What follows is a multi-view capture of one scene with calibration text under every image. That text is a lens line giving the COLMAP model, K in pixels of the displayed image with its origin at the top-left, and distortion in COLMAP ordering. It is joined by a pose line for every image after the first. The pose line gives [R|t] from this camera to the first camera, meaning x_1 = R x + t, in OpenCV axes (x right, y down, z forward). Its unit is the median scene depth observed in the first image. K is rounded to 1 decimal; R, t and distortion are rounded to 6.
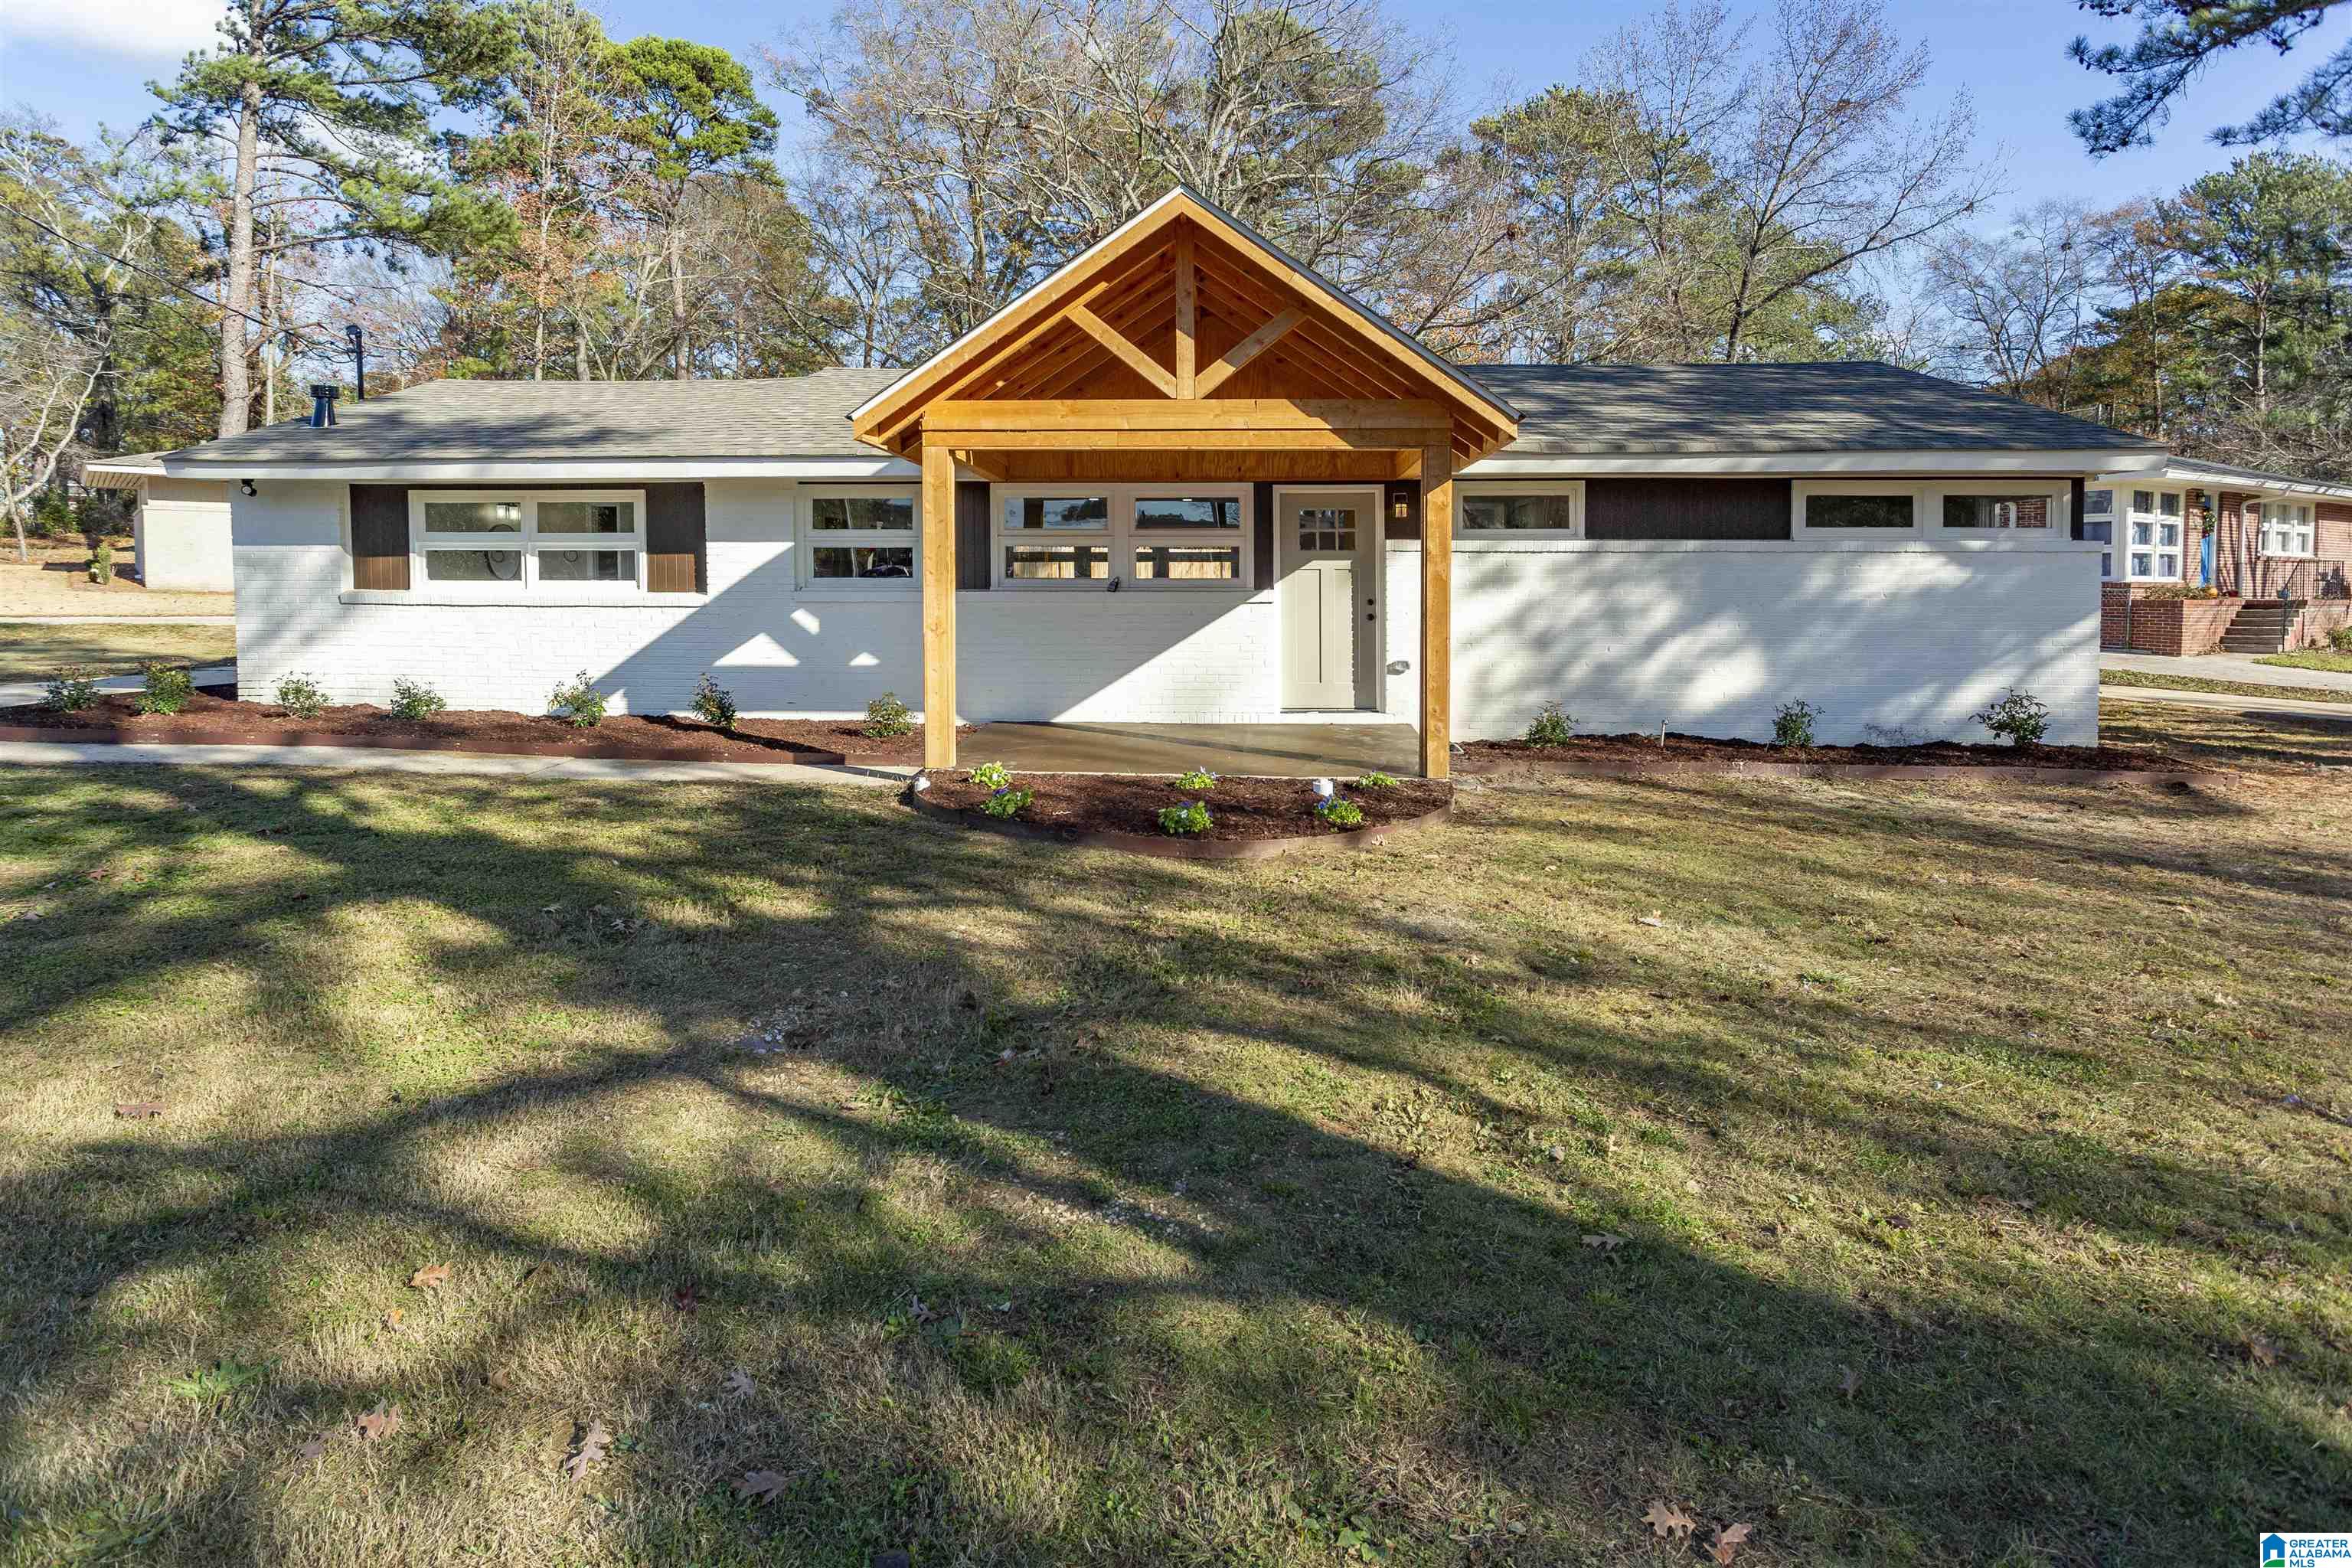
lens RADIAL K [[1251.7, 0, 1180.3], [0, 1251.7, 696.4], [0, 0, 1]] dist [-0.056408, 0.086458]
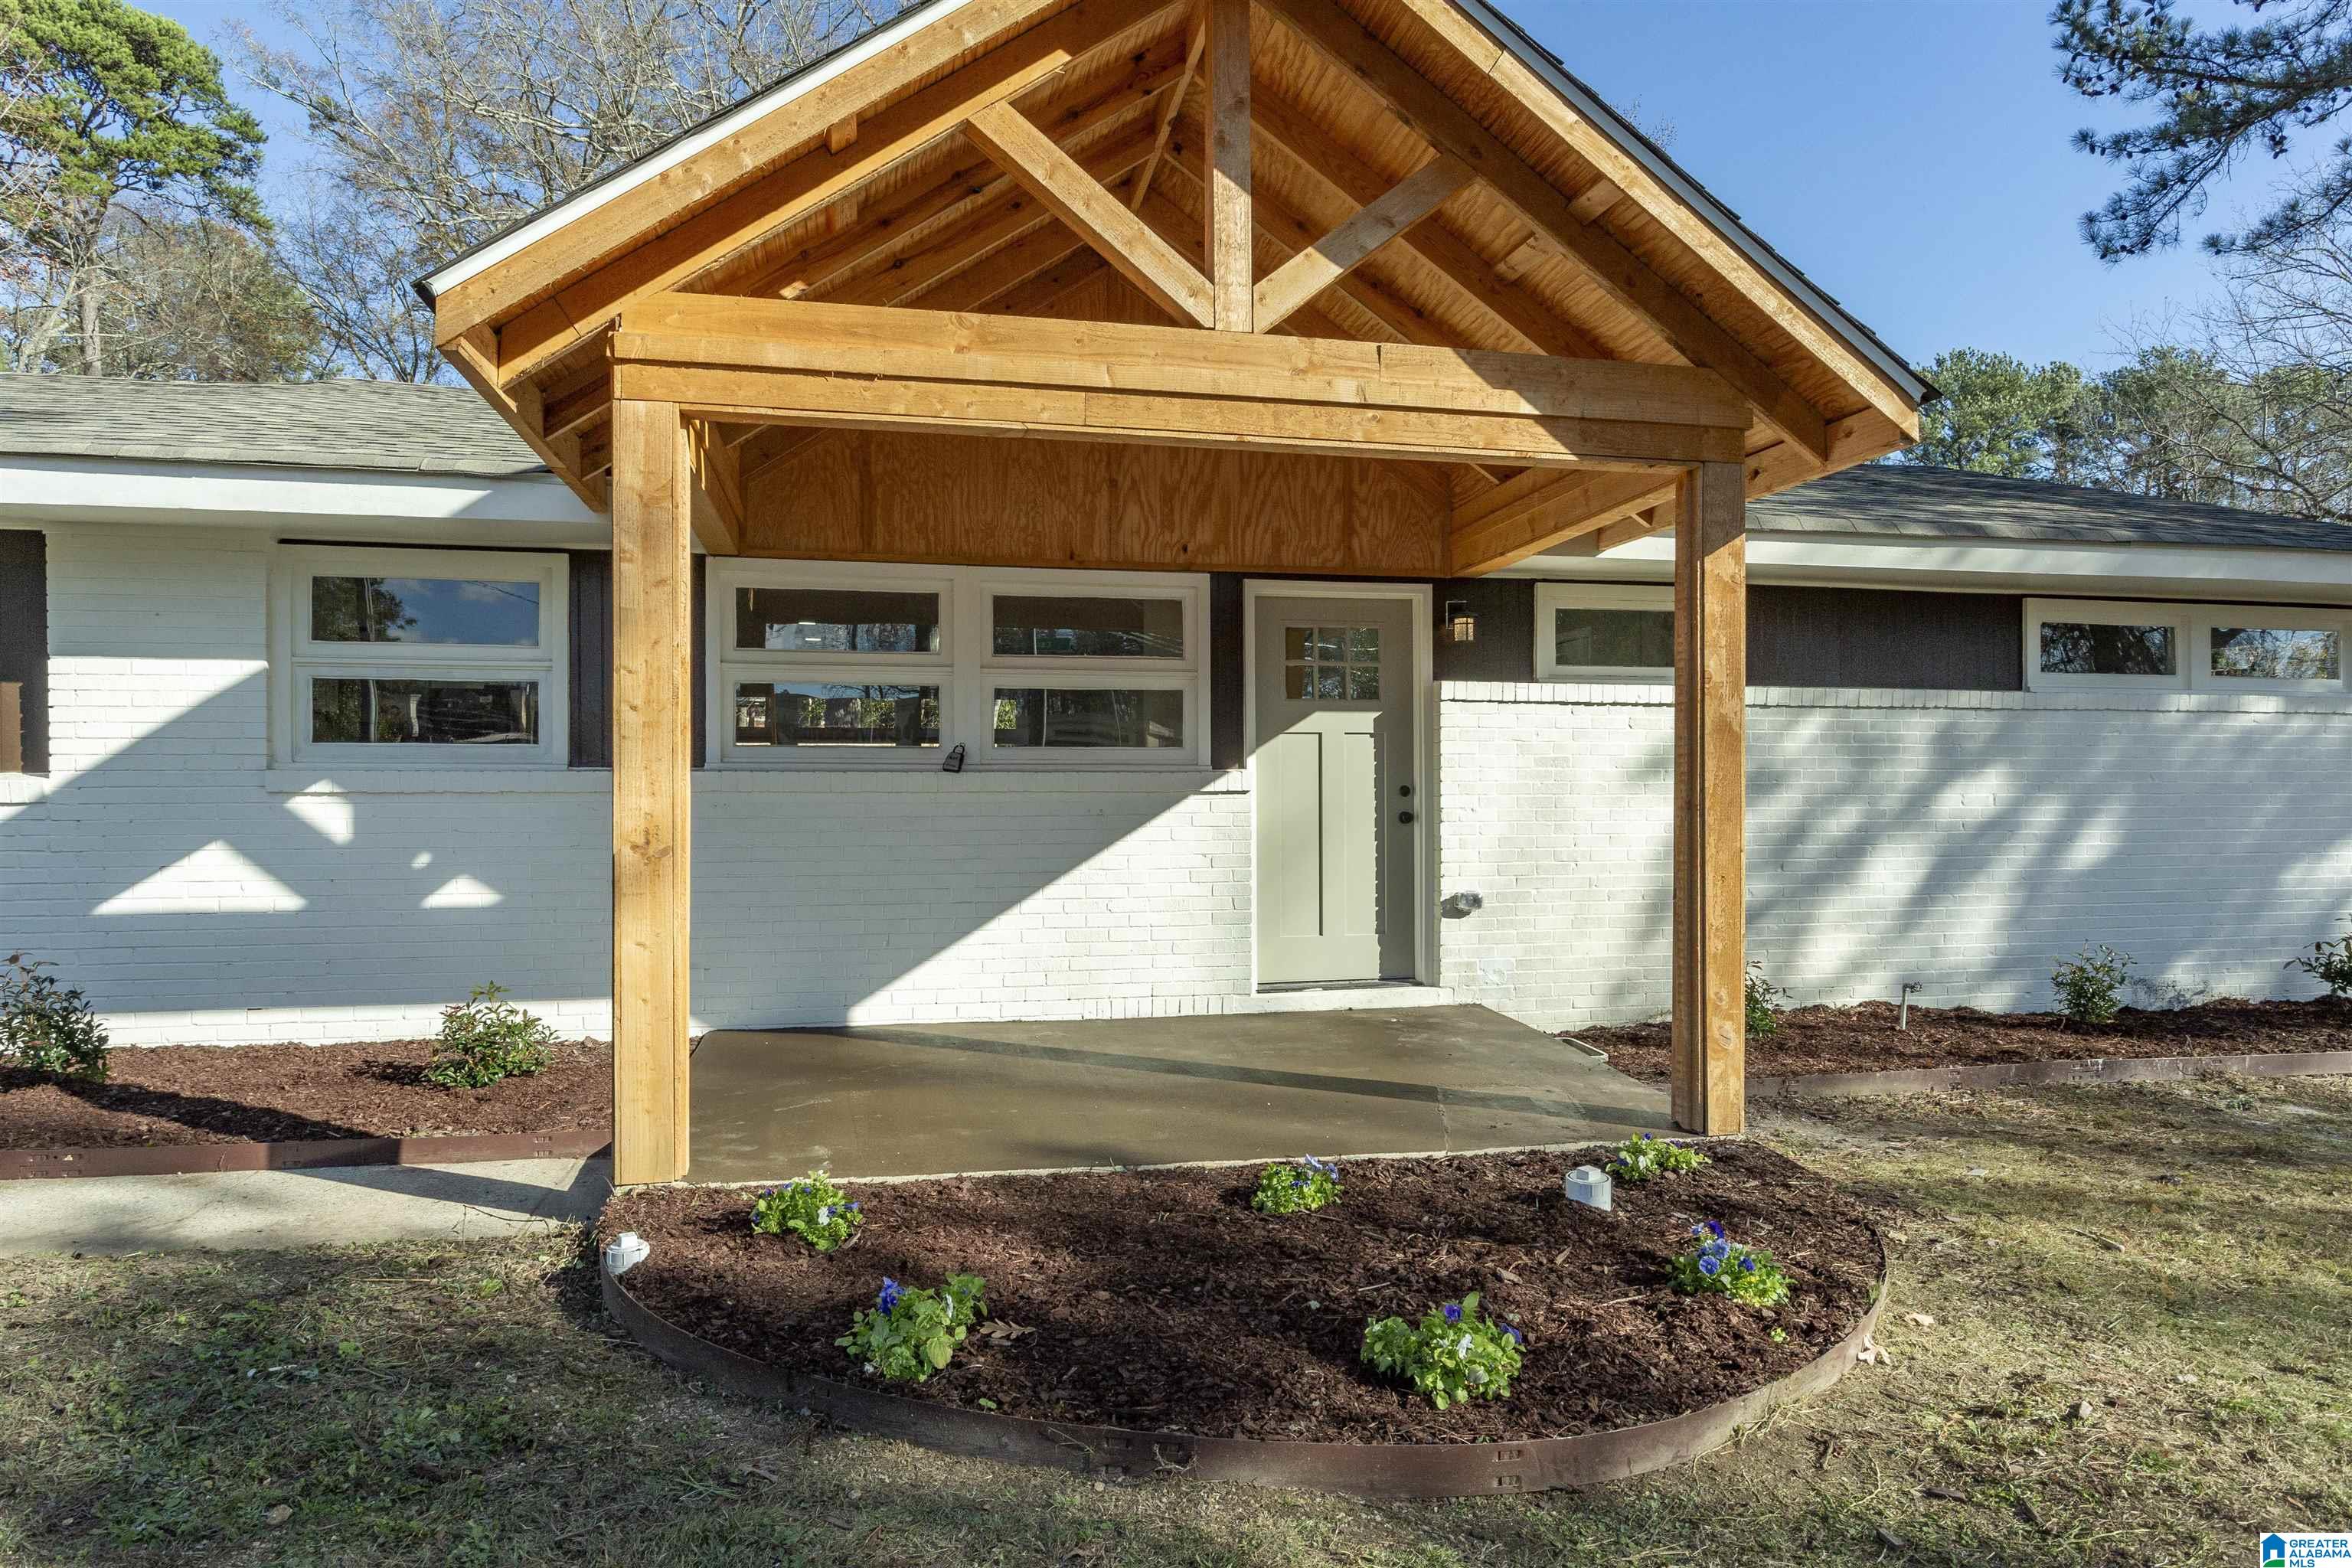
lens RADIAL K [[1458.1, 0, 1174.6], [0, 1458.1, 820.6], [0, 0, 1]] dist [-0.007650, 0.002191]
pose [[0.968582, -0.005958, 0.248624, -0.115692], [0.024148, 0.997242, -0.070177, -0.018249], [-0.247520, 0.073976, 0.966055, 0.390966]]
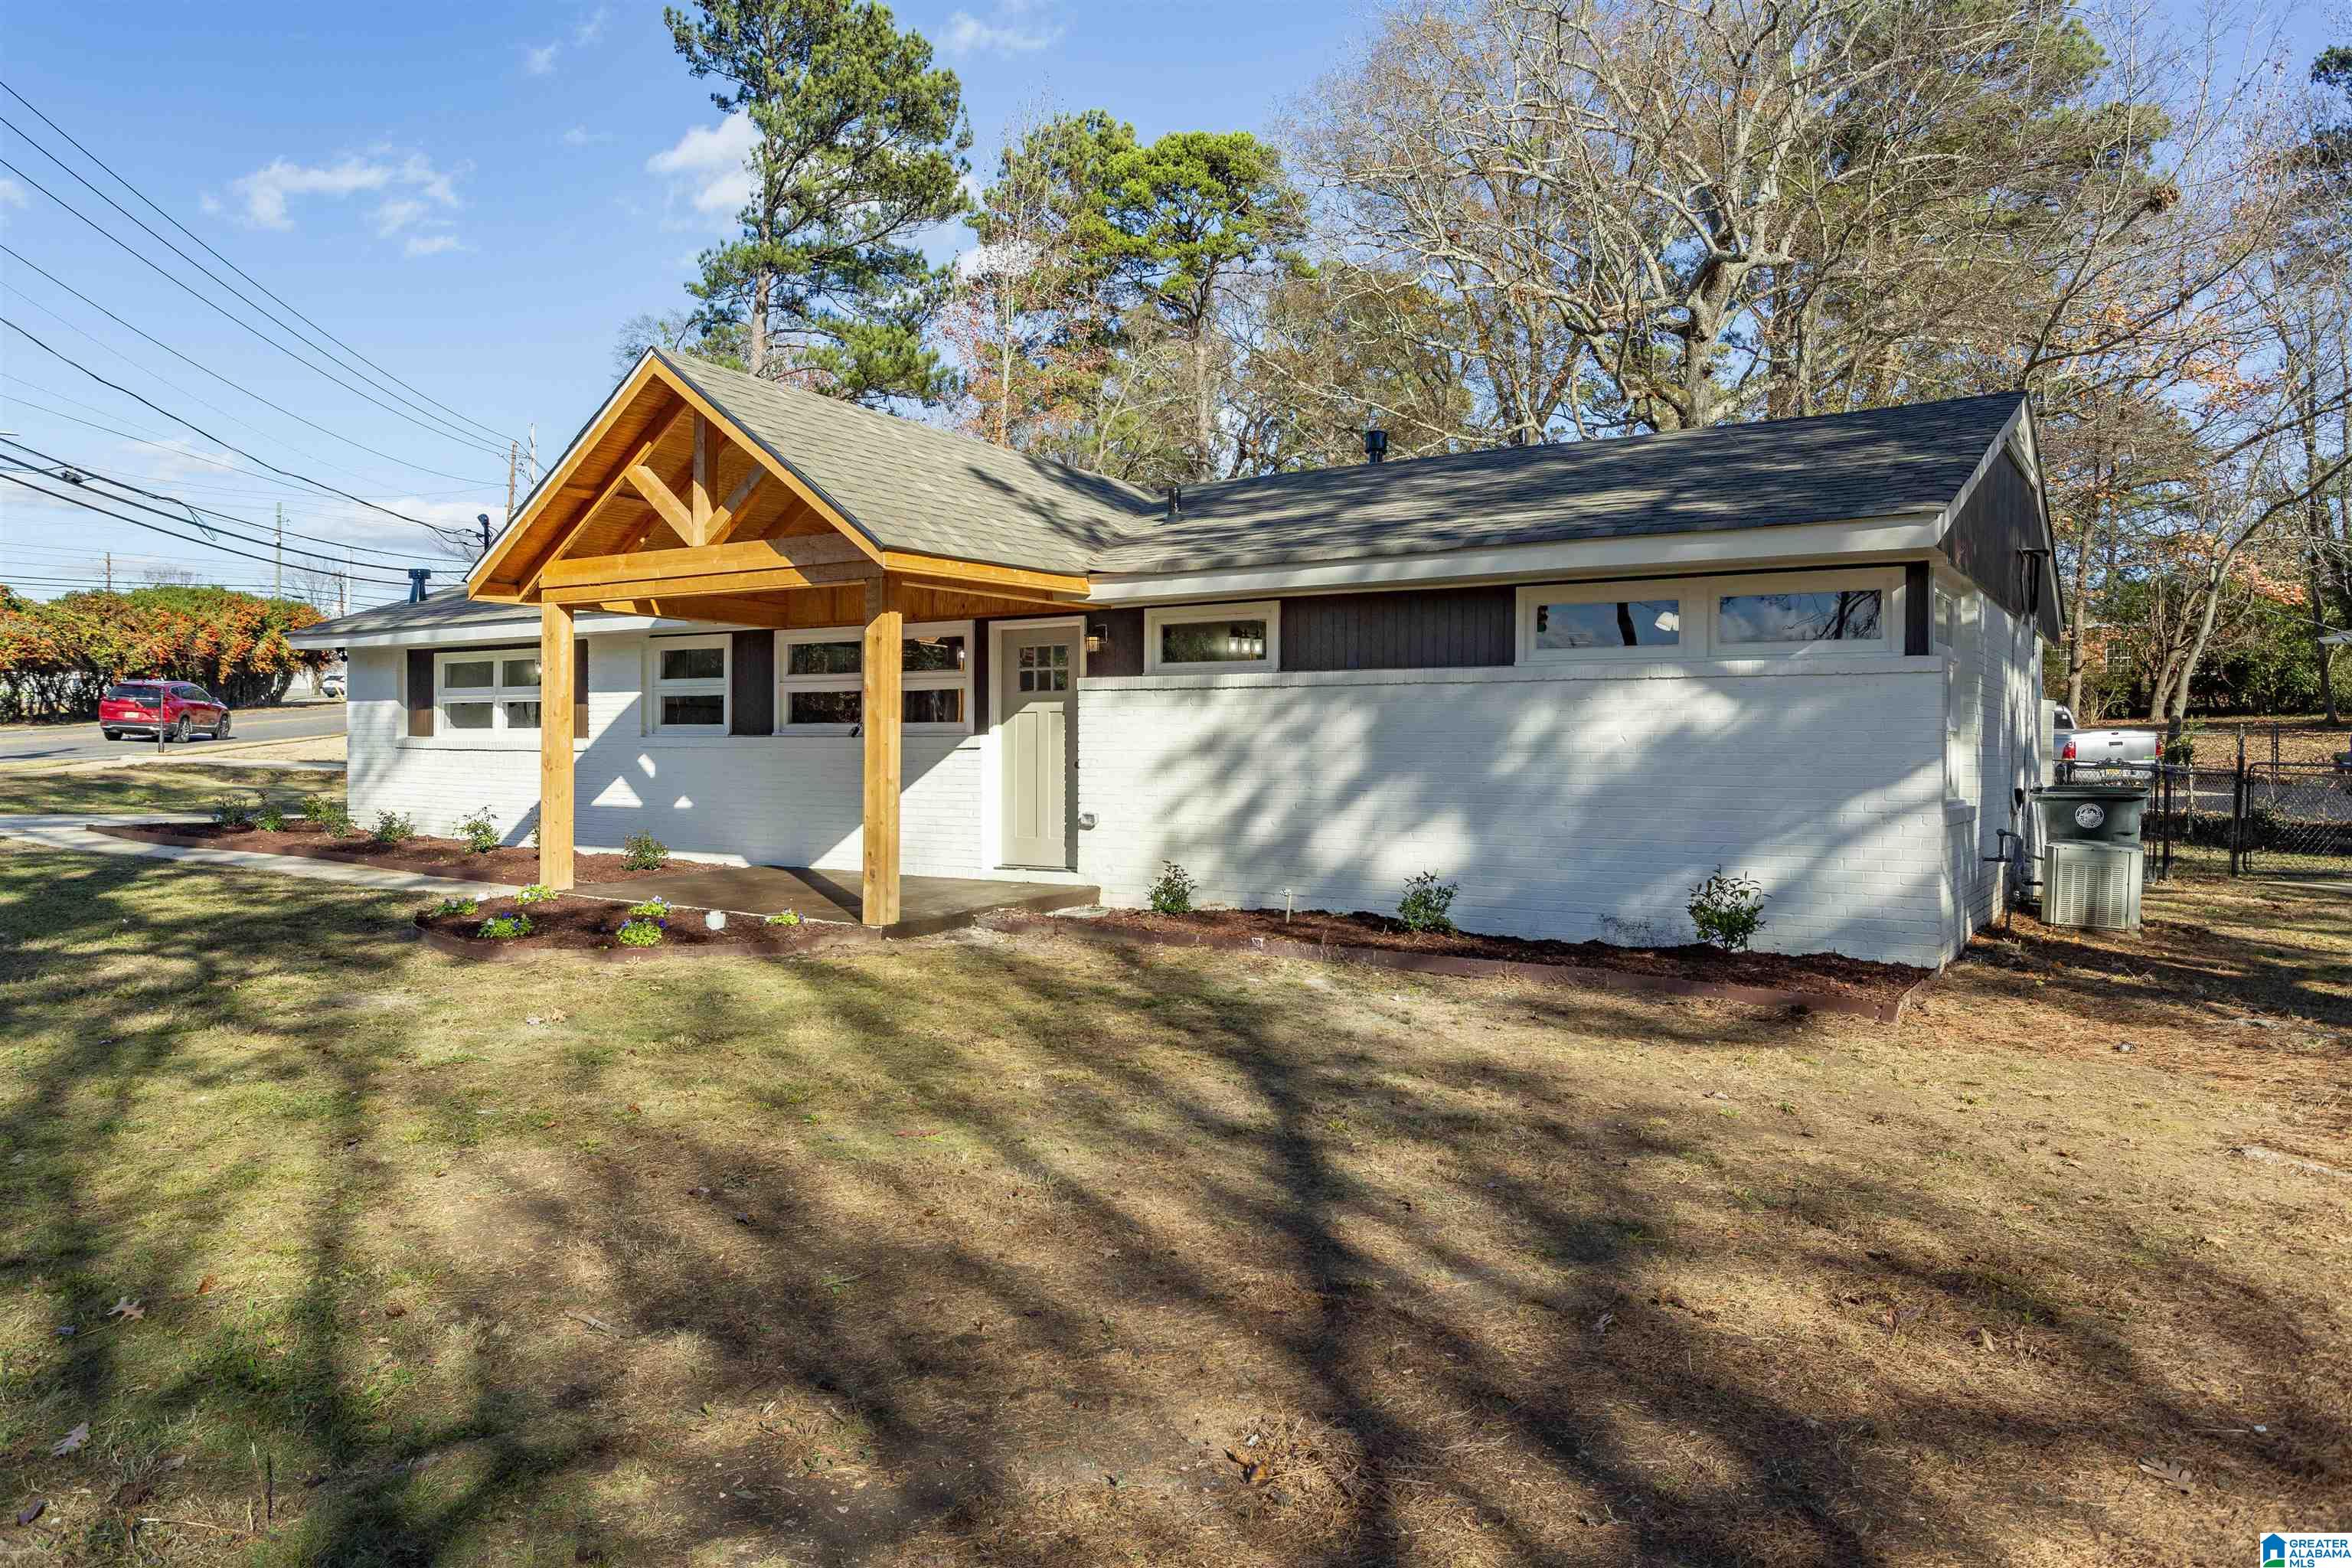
lens RADIAL K [[1724.0, 0, 1176.0], [0, 1724.0, 784.0], [0, 0, 1]] dist [0.003314, 0.000589]
pose [[0.840188, 0.012054, -0.542161, 0.883498], [-0.053498, 0.996719, -0.060746, 0.020686], [0.539650, 0.080043, 0.838076, 0.014241]]
